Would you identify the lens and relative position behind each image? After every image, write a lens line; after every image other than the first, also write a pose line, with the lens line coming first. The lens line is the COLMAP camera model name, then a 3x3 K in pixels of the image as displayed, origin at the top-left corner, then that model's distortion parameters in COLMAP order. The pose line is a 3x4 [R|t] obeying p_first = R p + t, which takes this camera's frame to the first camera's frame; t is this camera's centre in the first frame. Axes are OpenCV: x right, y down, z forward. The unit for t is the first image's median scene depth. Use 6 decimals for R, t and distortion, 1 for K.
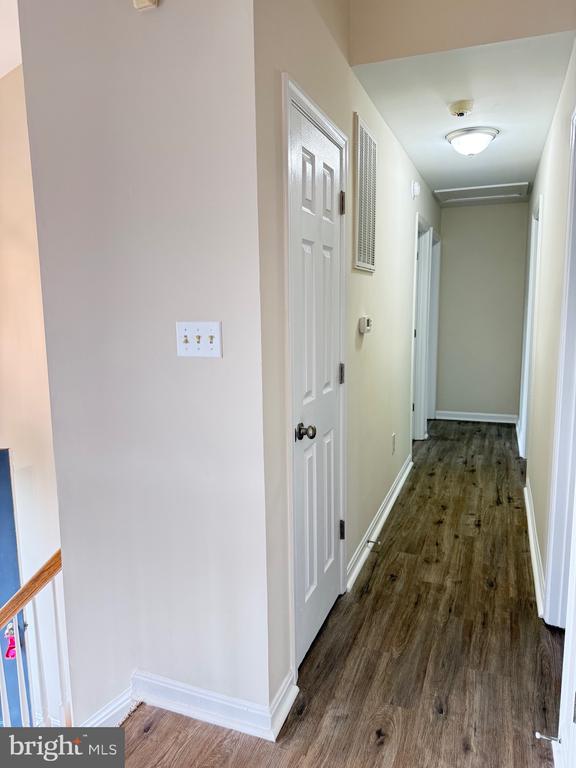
lens RADIAL K [[546.8, 0, 289.1], [0, 546.8, 384.4], [0, 0, 1]] dist [0.030467, -0.048490]
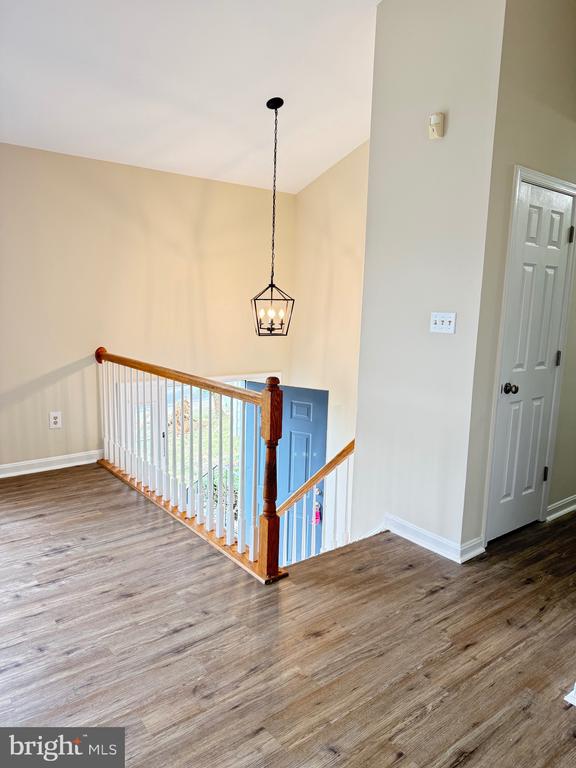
lens RADIAL K [[546.8, 0, 286.6], [0, 546.8, 386.0], [0, 0, 1]] dist [0.030467, -0.048490]
pose [[0.859738, 0.116821, -0.497195, 0.254328], [-0.113619, 0.992842, 0.036813, 0.094156], [0.497937, 0.024841, 0.866857, -0.649992]]
